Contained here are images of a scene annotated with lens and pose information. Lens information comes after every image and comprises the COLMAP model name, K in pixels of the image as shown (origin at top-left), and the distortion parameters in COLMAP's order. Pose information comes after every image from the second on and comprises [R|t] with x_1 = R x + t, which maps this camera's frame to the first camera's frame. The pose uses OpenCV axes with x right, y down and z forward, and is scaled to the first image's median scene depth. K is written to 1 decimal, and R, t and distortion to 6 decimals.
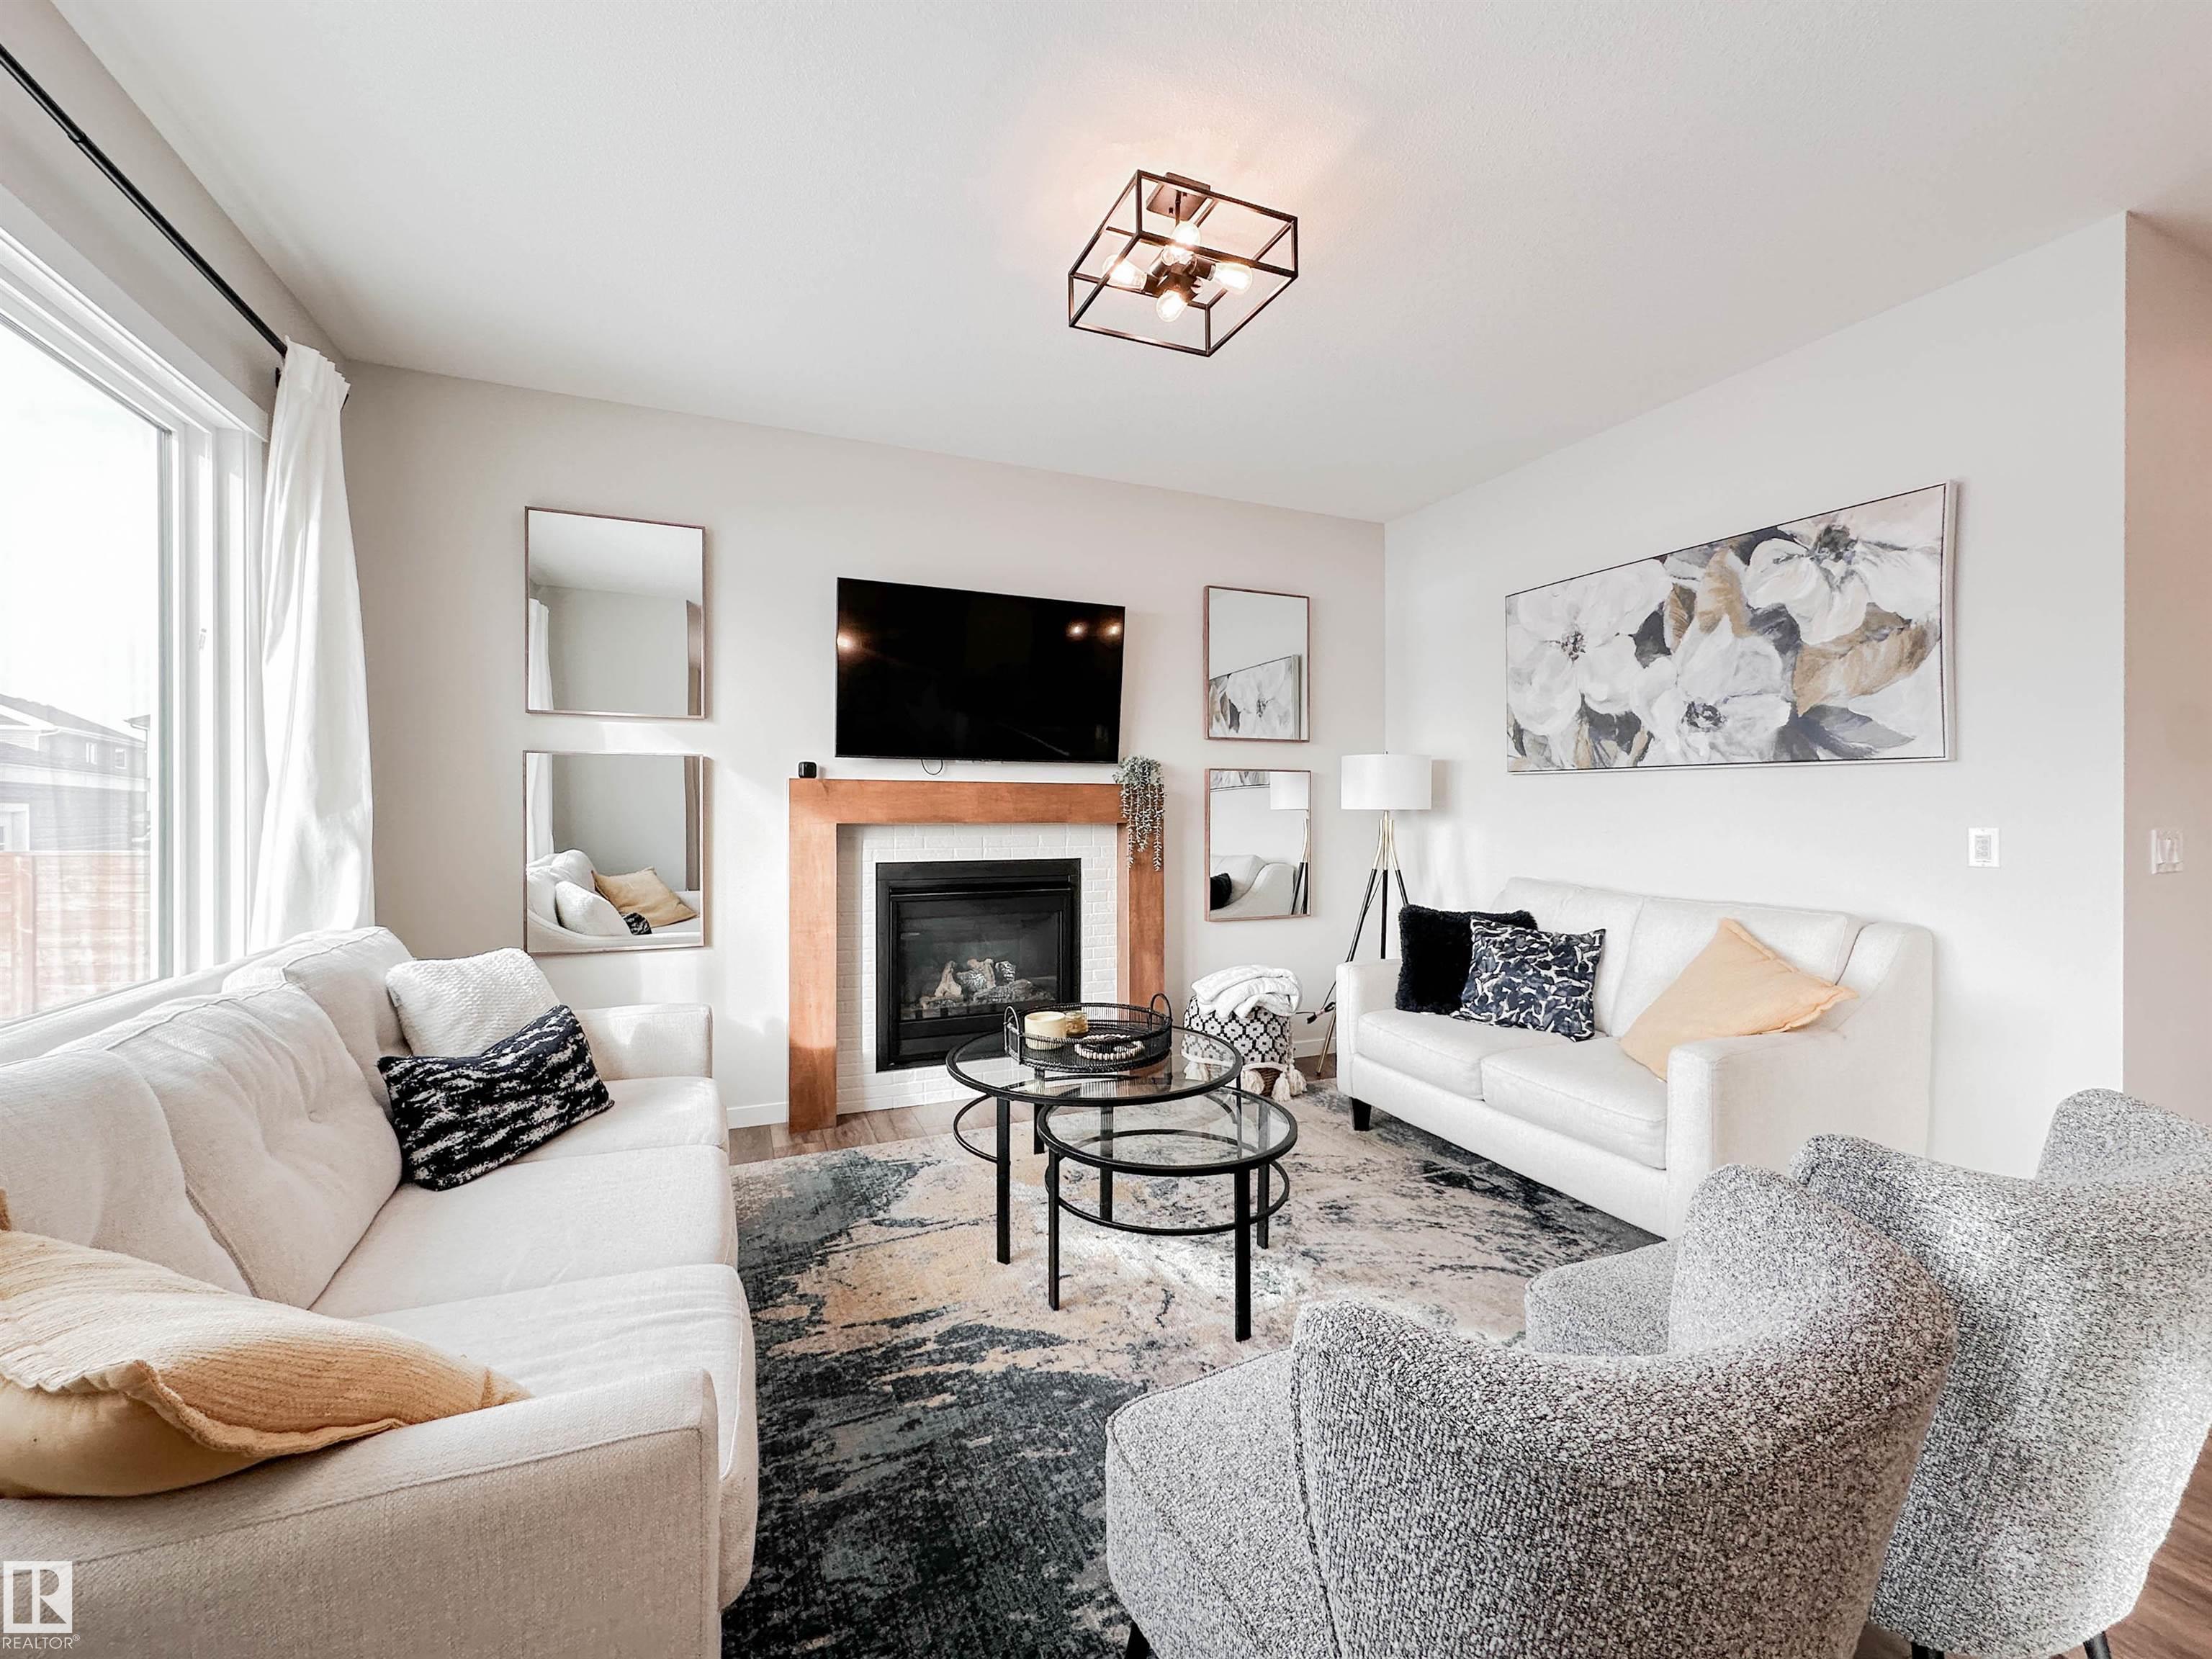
lens RADIAL K [[878.3, 0, 1113.3], [0, 878.3, 816.9], [0, 0, 1]] dist [-0.002399, 0.000450]
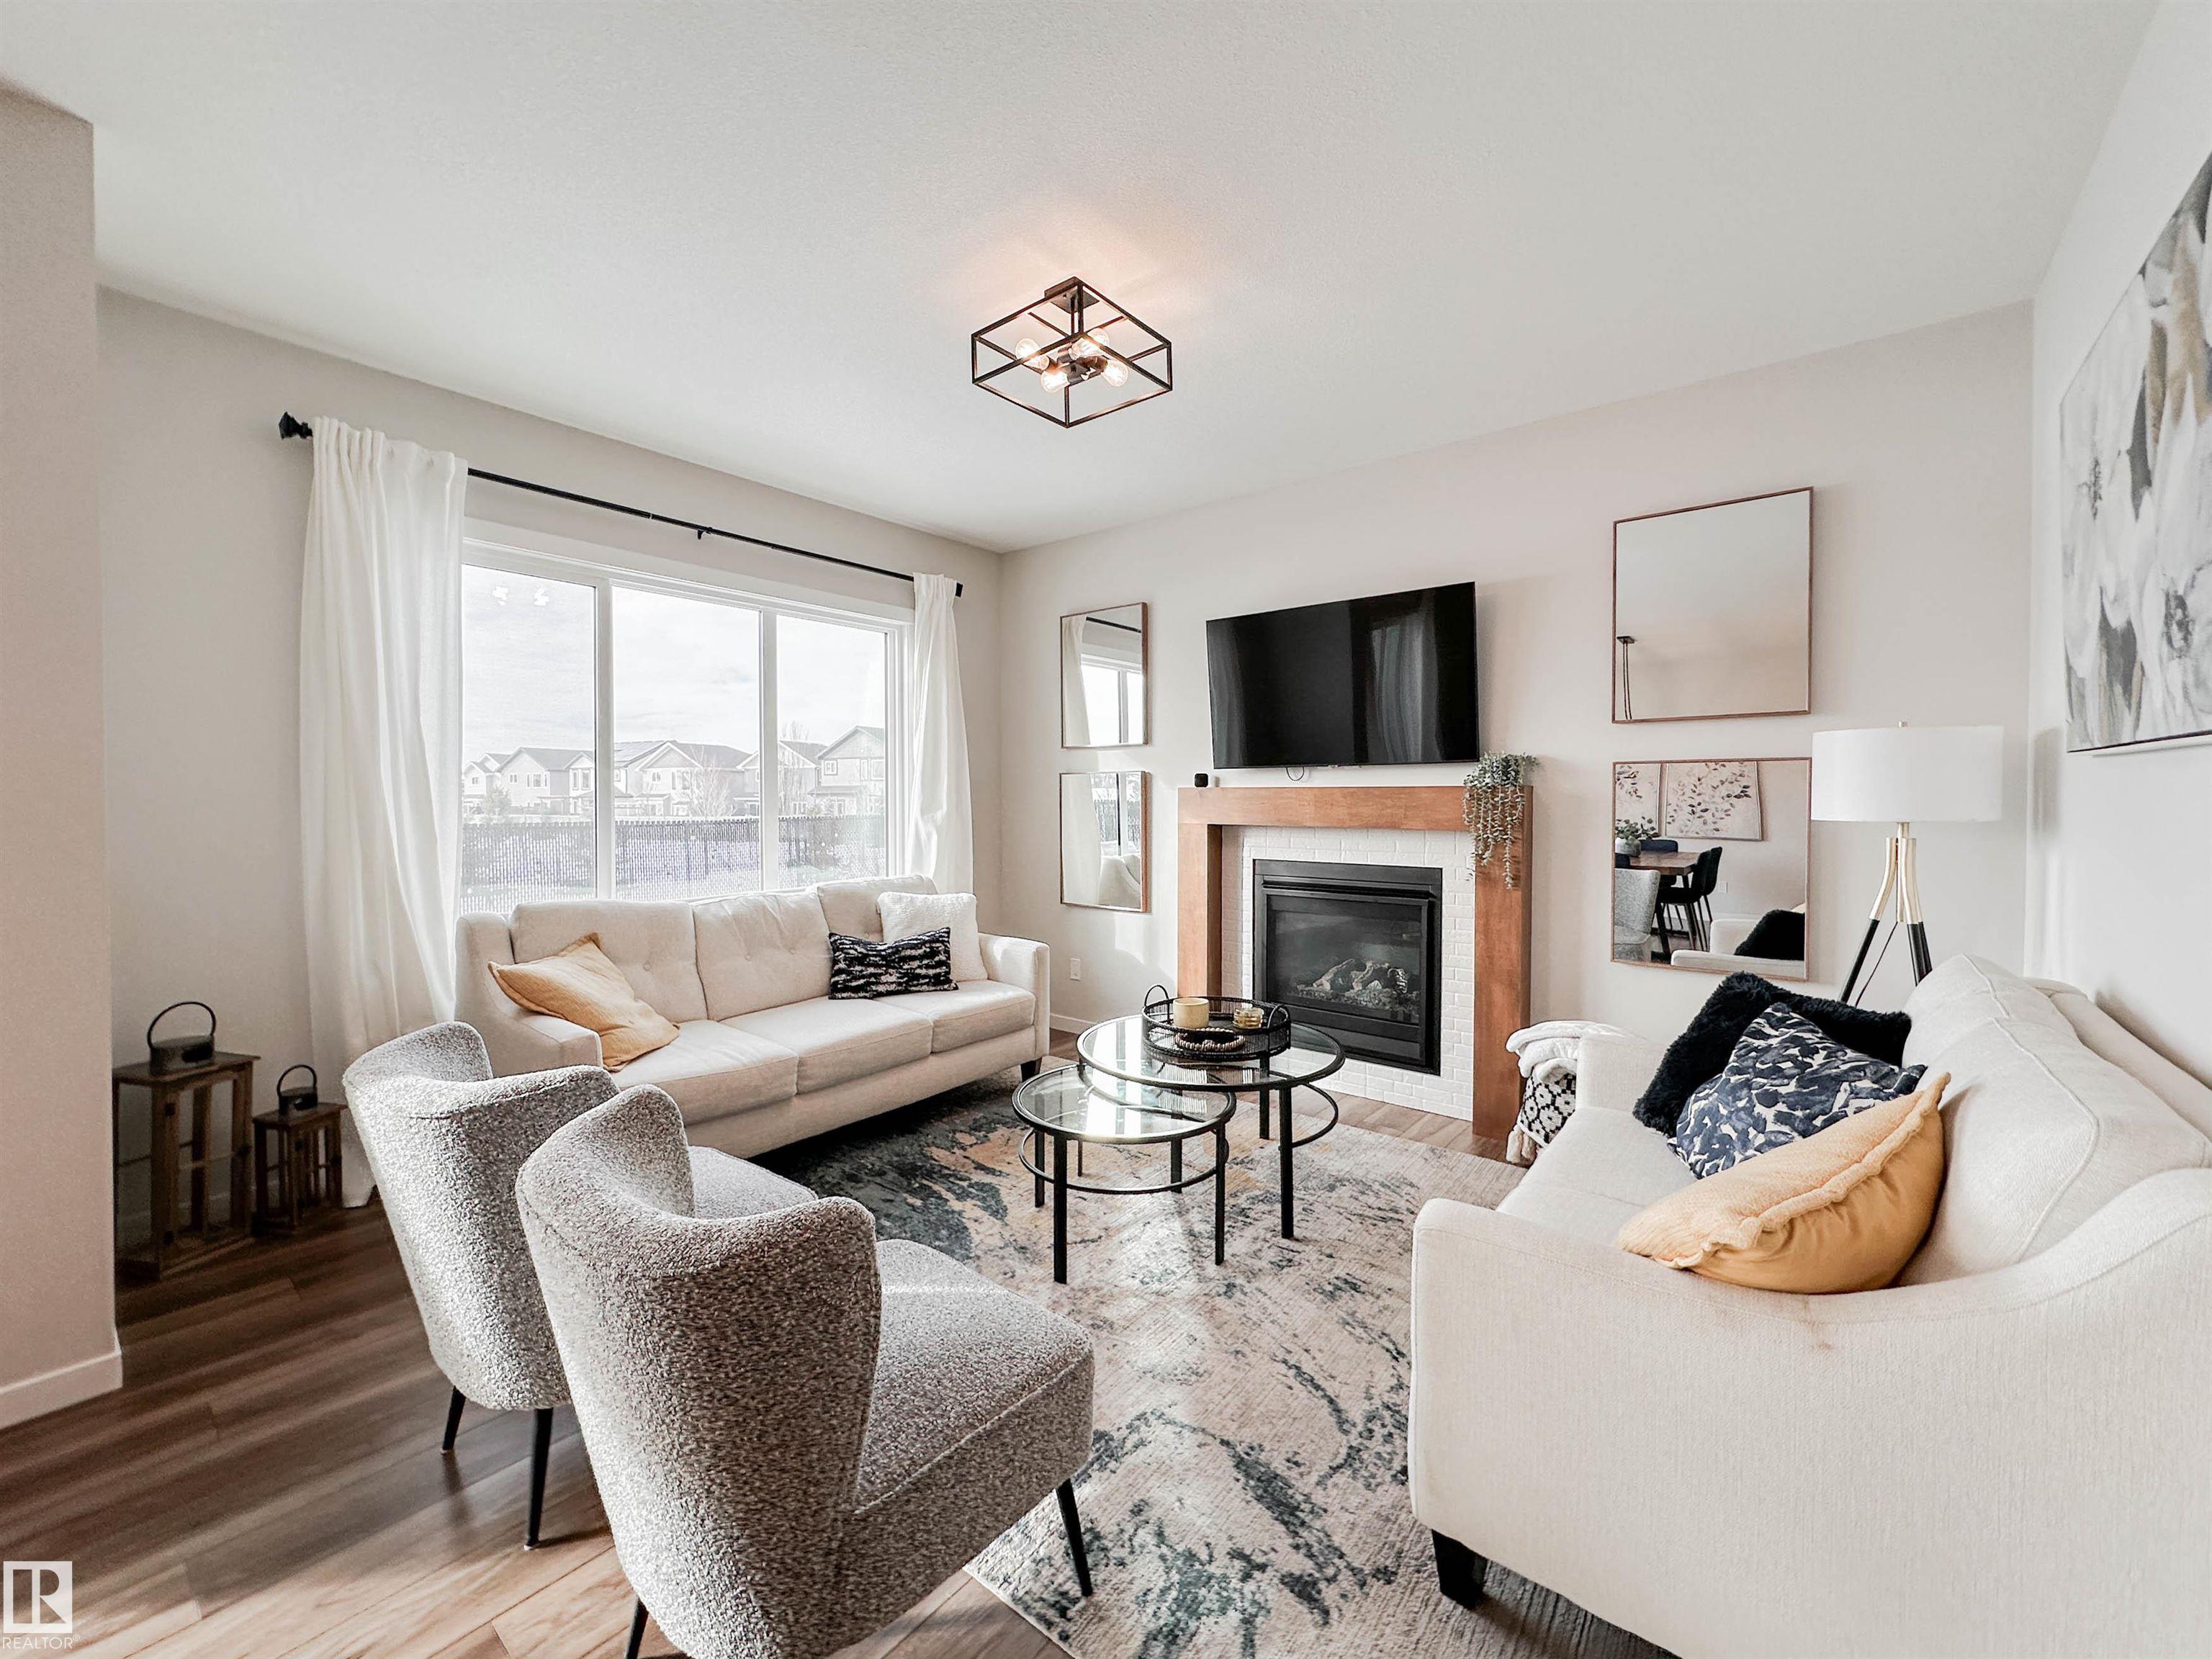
lens RADIAL K [[896.1, 0, 1110.0], [0, 896.1, 820.5], [0, 0, 1]] dist [-0.002656, 0.000033]
pose [[0.468443, 0.019908, -0.883269, 0.832306], [-0.004058, 0.999784, 0.020382, -0.025895], [0.883484, -0.005963, 0.468423, 0.349867]]
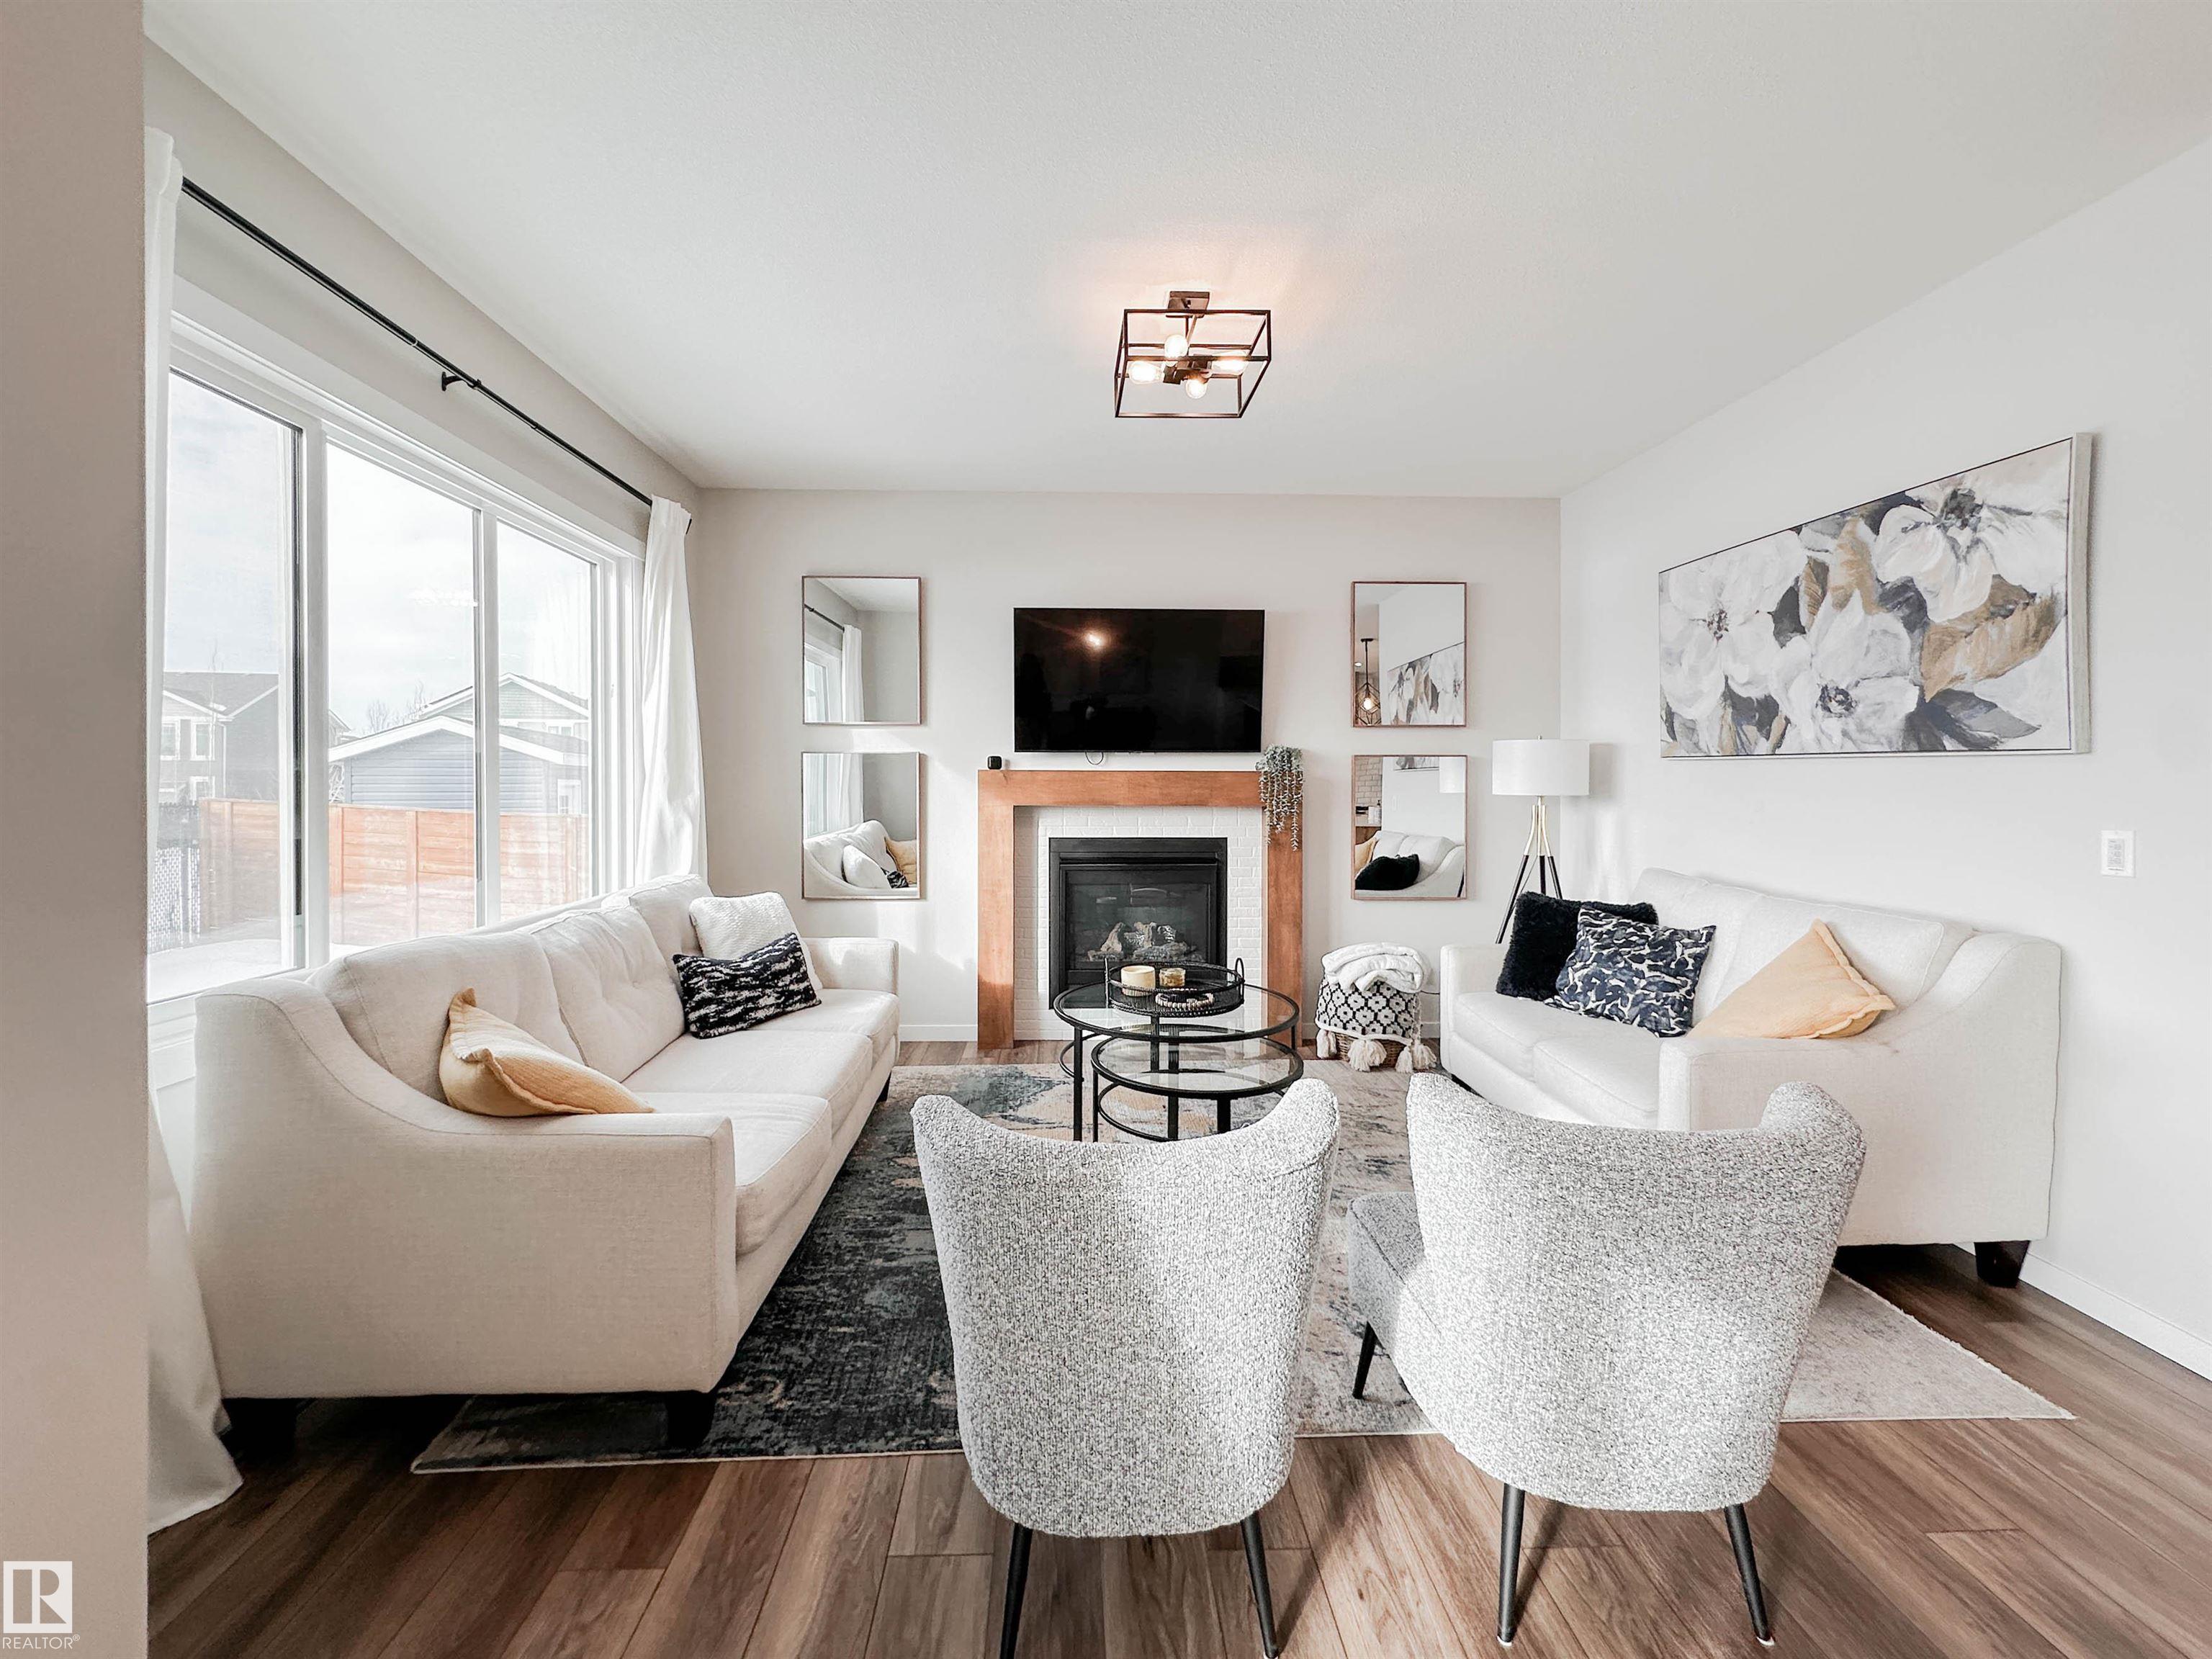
lens RADIAL K [[885.9, 0, 1103.5], [0, 885.9, 794.6], [0, 0, 1]] dist [-0.000856, 0.000220]
pose [[0.932400, 0.005577, -0.361385, 0.299782], [-0.002182, 0.999950, 0.009802, -0.024215], [0.361421, -0.008351, 0.932365, -0.145670]]
